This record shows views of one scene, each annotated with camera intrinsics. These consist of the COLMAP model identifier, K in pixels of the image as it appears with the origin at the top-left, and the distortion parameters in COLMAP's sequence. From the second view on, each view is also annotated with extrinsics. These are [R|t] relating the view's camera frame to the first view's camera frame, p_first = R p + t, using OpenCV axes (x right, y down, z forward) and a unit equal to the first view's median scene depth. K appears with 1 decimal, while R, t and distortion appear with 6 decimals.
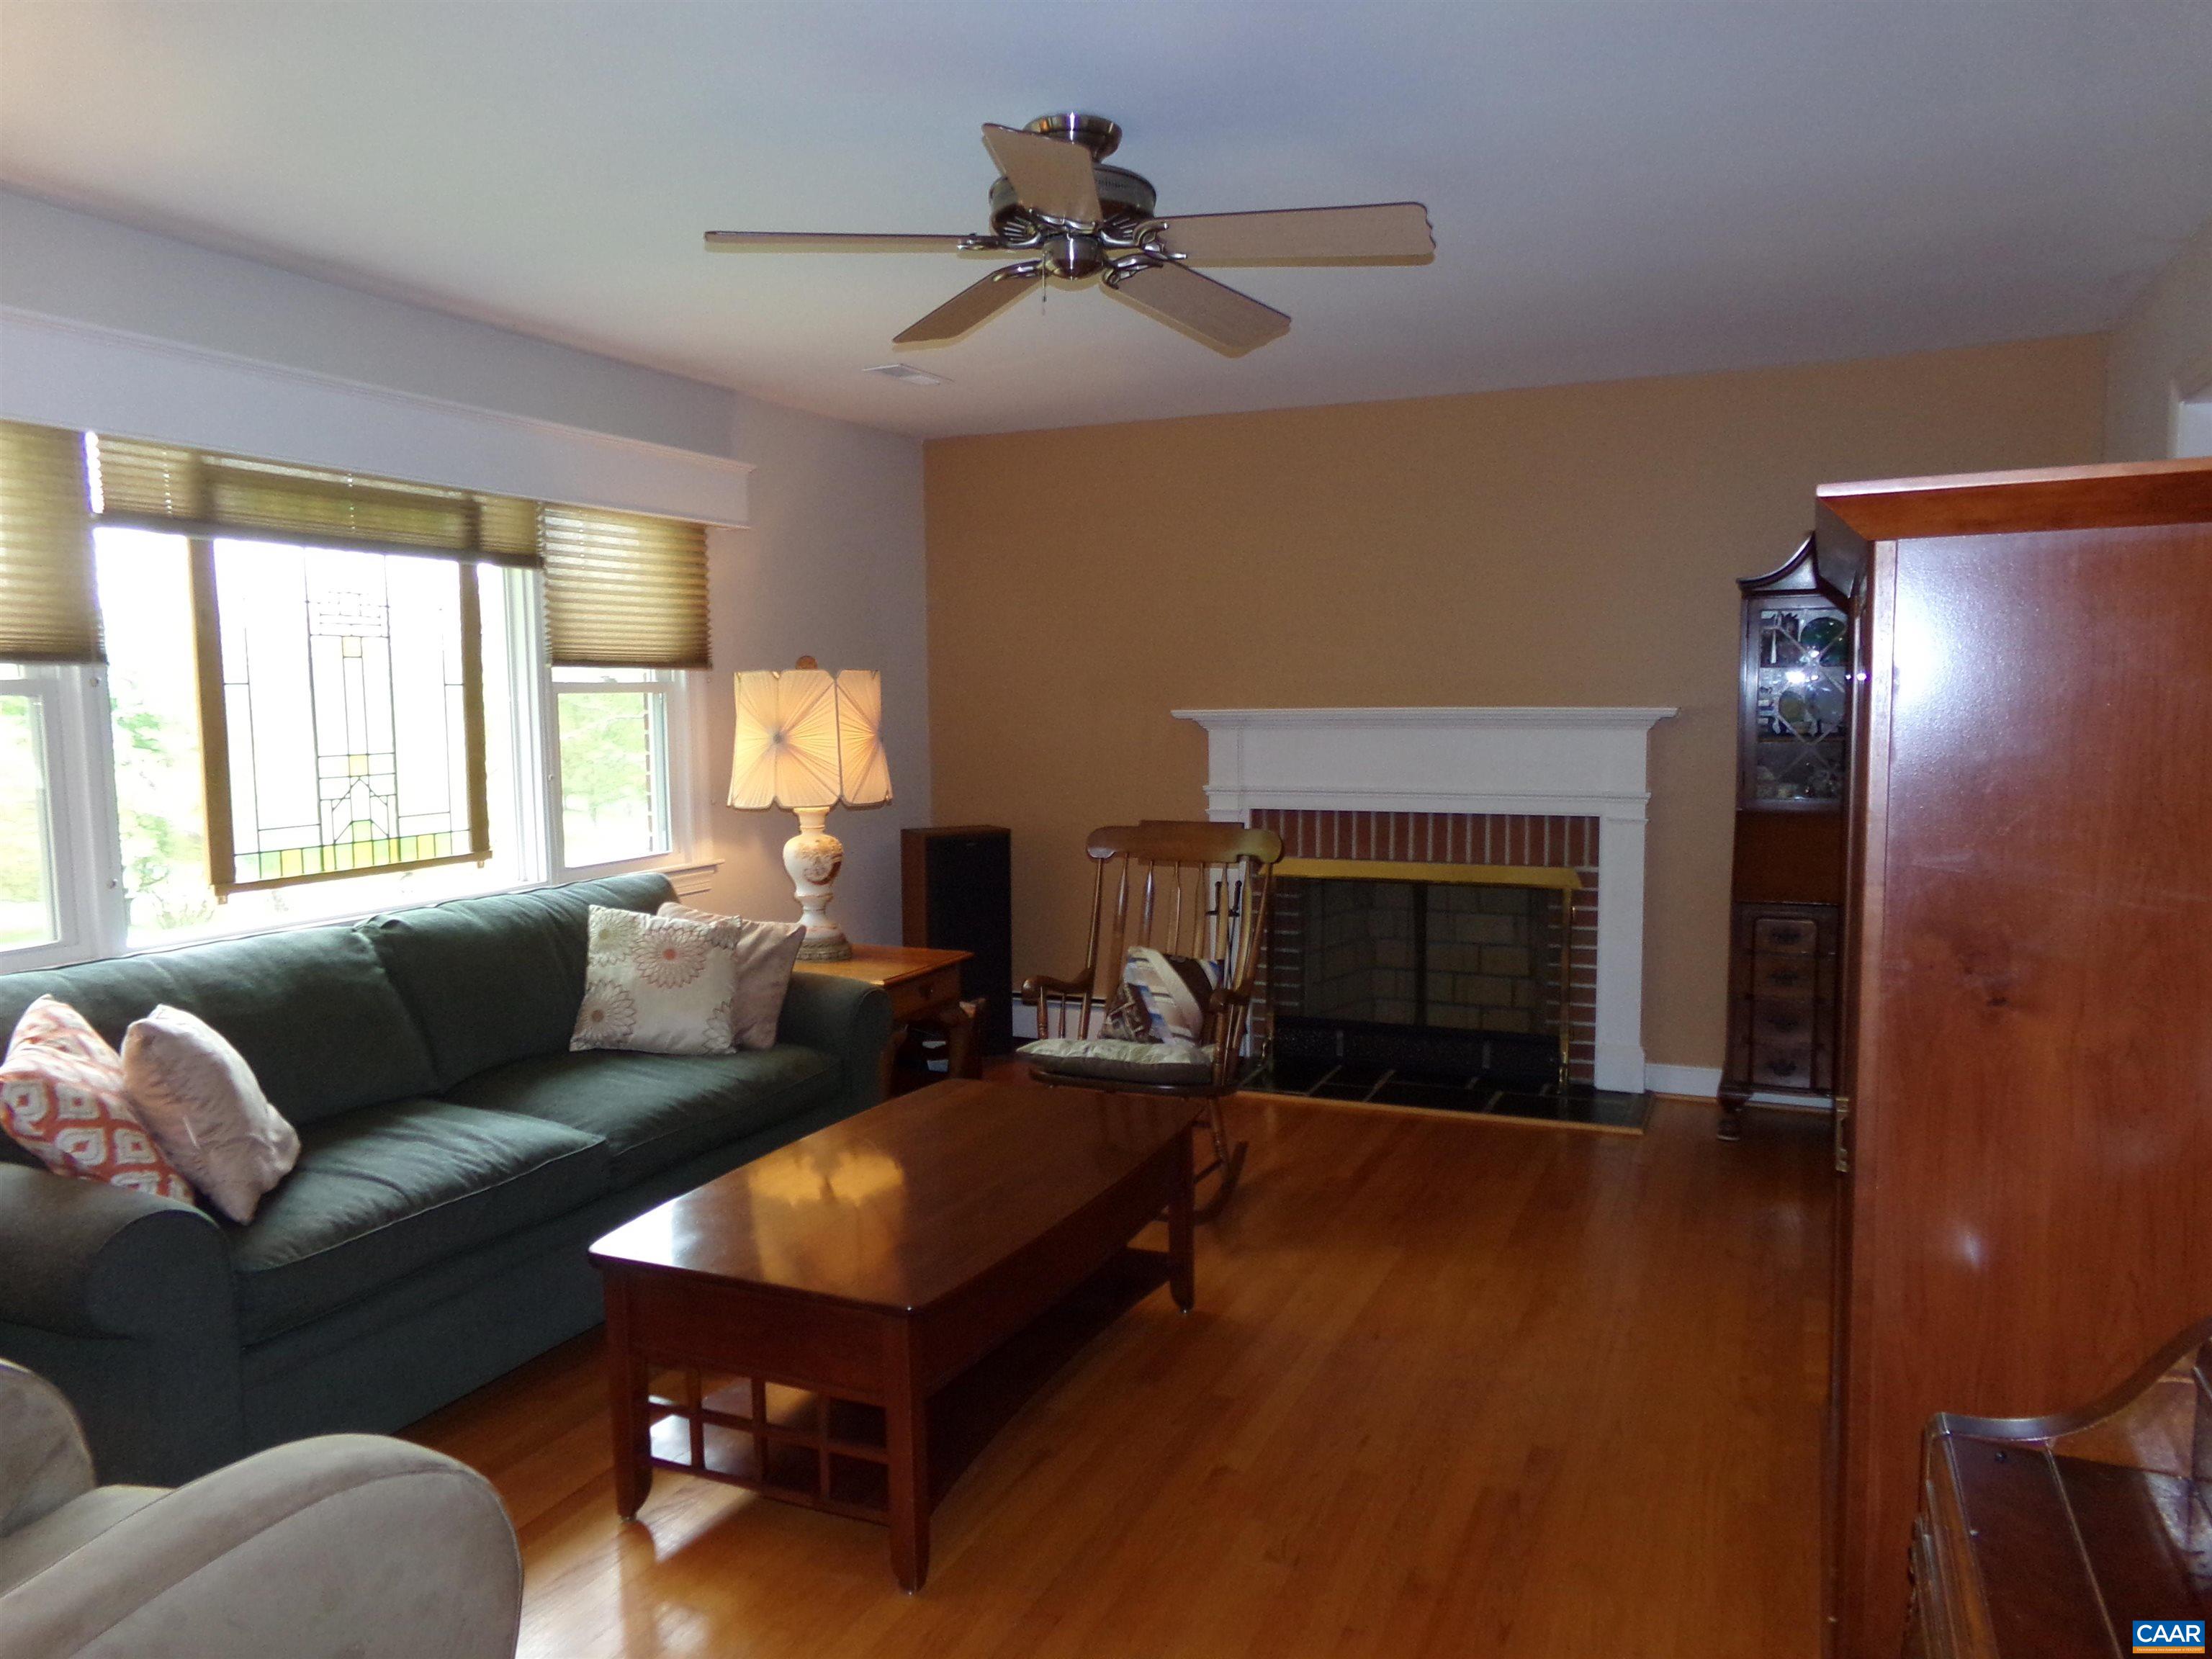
lens RADIAL K [[1533.0, 0, 1109.0], [0, 1533.0, 841.2], [0, 0, 1]] dist [-0.119902, 0.199176]
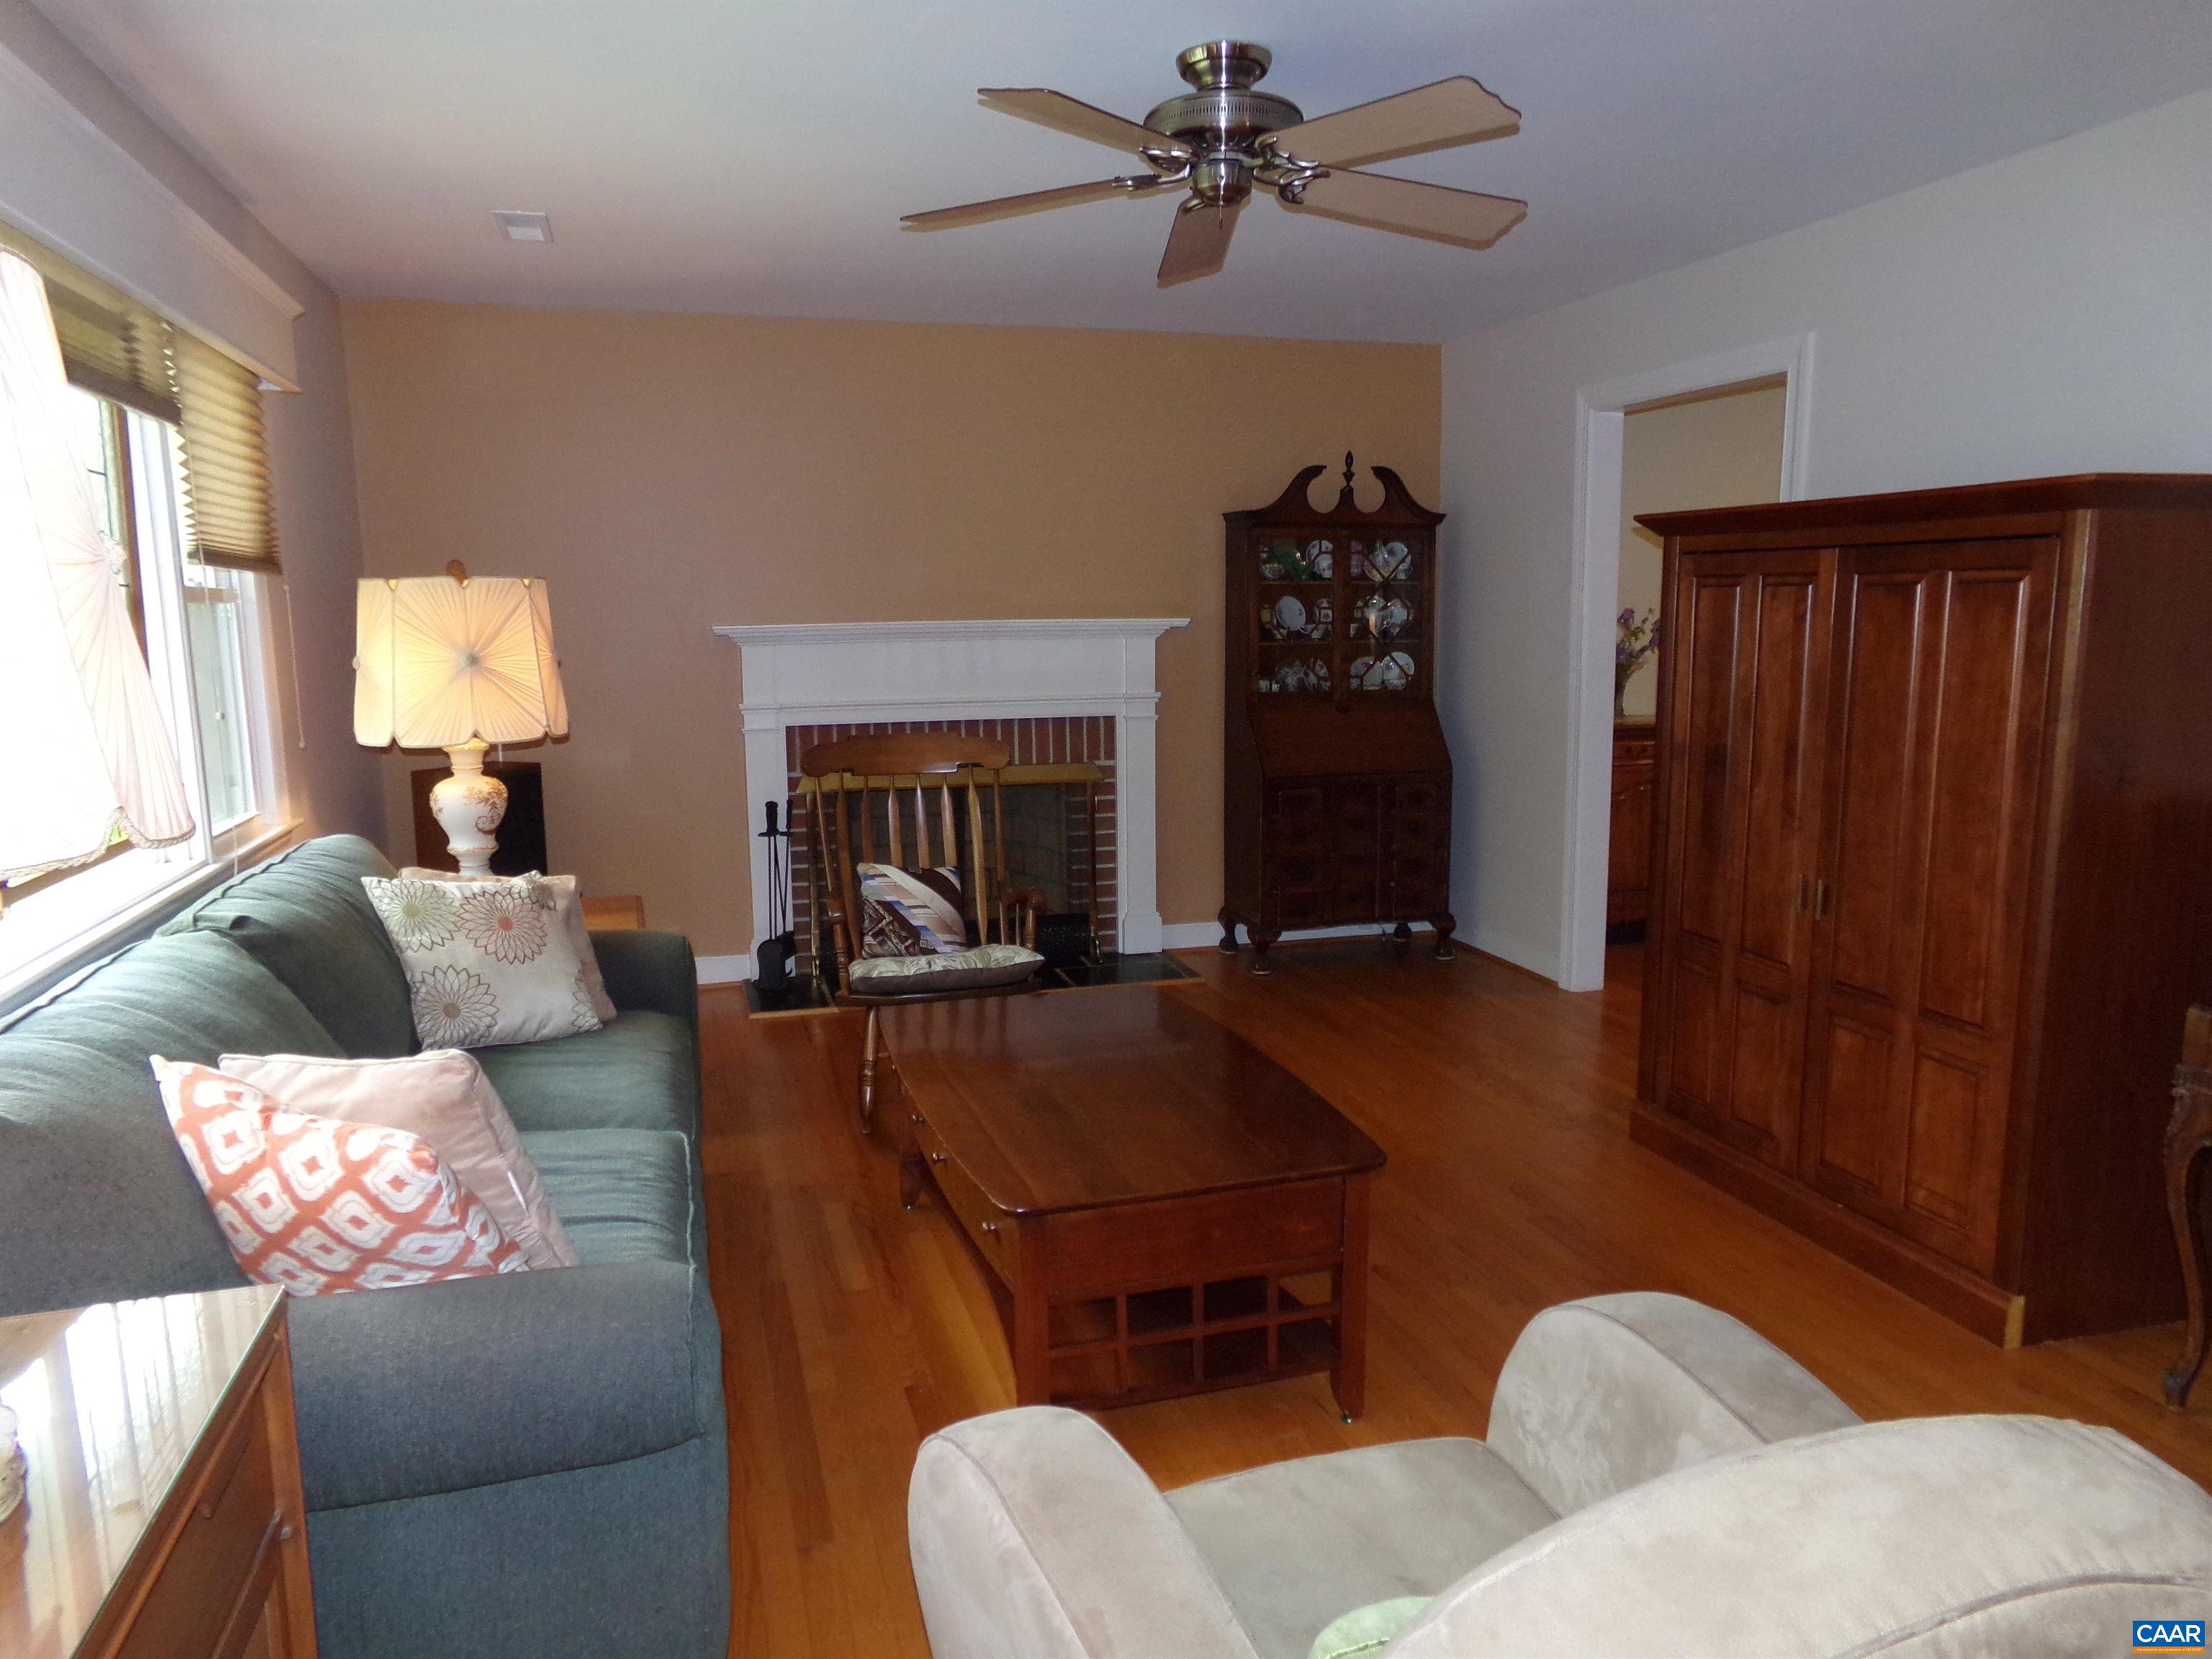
lens RADIAL K [[1526.7, 0, 1106.0], [0, 1526.7, 829.5], [0, 0, 1]] dist [-0.002072, -0.002201]
pose [[0.770172, -0.090538, 0.631378, -0.453157], [0.062445, 0.995822, 0.066627, -0.008867], [-0.634772, -0.011888, 0.772608, 0.130106]]
